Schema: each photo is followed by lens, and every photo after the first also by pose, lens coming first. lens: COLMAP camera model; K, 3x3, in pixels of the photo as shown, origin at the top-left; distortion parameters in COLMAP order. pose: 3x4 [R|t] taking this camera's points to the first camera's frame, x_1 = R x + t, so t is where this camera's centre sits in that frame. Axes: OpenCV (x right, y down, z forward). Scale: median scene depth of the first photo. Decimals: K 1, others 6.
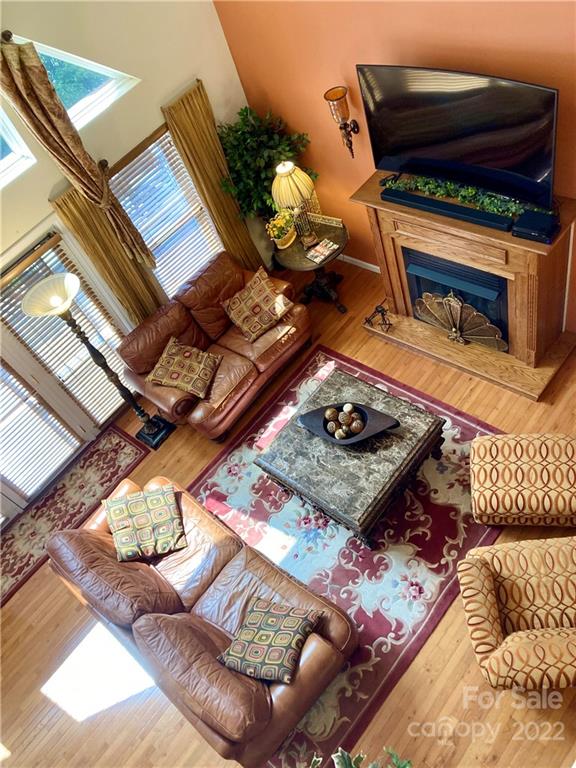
lens RADIAL K [[631.8, 0, 287.9], [0, 631.8, 383.3], [0, 0, 1]] dist [0.013949, 0.006658]
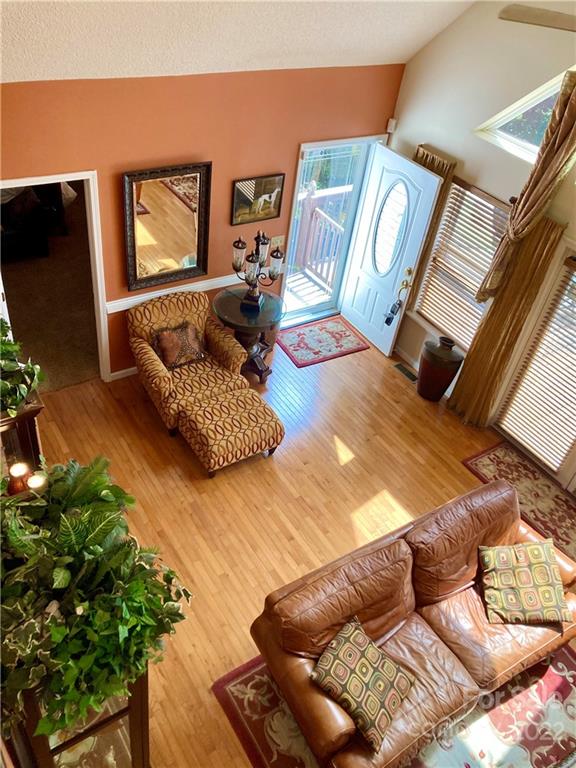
lens RADIAL K [[631.8, 0, 287.4], [0, 631.8, 388.9], [0, 0, 1]] dist [0.013949, 0.006658]
pose [[-0.293571, 0.779870, -0.552828, 0.154940], [-0.768035, 0.151897, 0.622133, -0.123583], [0.569155, 0.607231, 0.554375, 0.148109]]
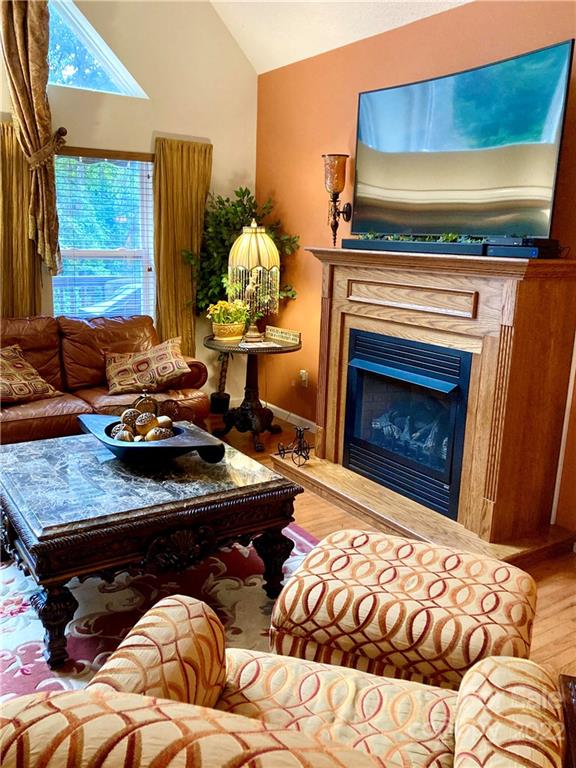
lens RADIAL K [[670.8, 0, 291.0], [0, 670.8, 381.9], [0, 0, 1]] dist [-0.000489, 0.010453]
pose [[0.916759, 0.355994, -0.181165, 0.306039], [-0.393437, 0.726435, -0.563471, 0.317770], [-0.068988, 0.587845, 0.806027, 0.463346]]
